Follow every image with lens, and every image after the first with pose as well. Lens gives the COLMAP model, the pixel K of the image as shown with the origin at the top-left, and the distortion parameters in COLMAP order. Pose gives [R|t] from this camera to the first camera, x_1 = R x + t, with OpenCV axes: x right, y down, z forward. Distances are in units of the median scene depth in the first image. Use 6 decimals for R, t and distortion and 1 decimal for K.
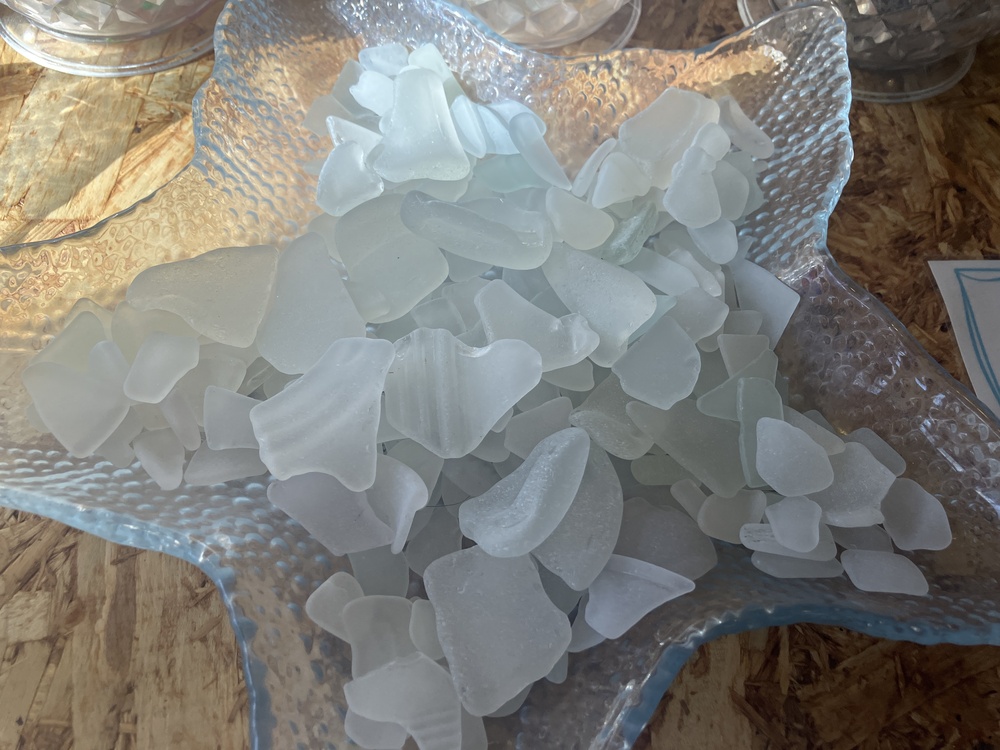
lens RADIAL K [[803.1, 0, 500.0], [0, 803.1, 375.0], [0, 0, 1]] dist [-0.004850, -0.002661]
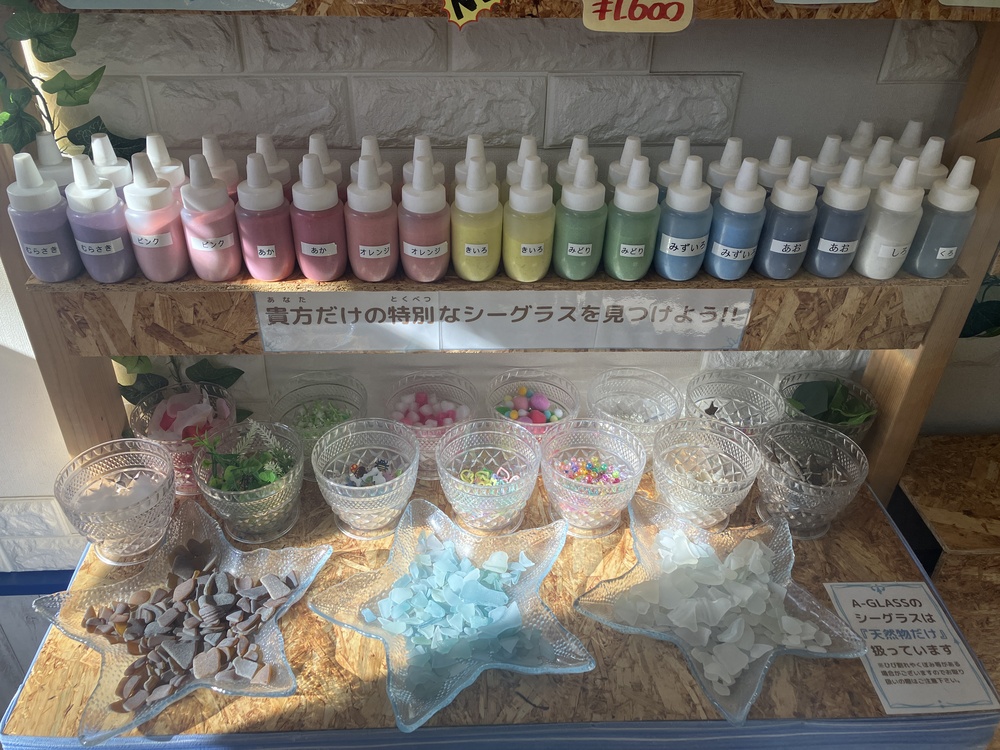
lens RADIAL K [[803.1, 0, 500.0], [0, 803.1, 375.0], [0, 0, 1]] dist [-0.004850, -0.002661]
pose [[0.999579, -0.026103, -0.012678, -1.023265], [0.016949, 0.879777, -0.475084, 0.869242], [0.023555, 0.474669, 0.879849, -3.194187]]
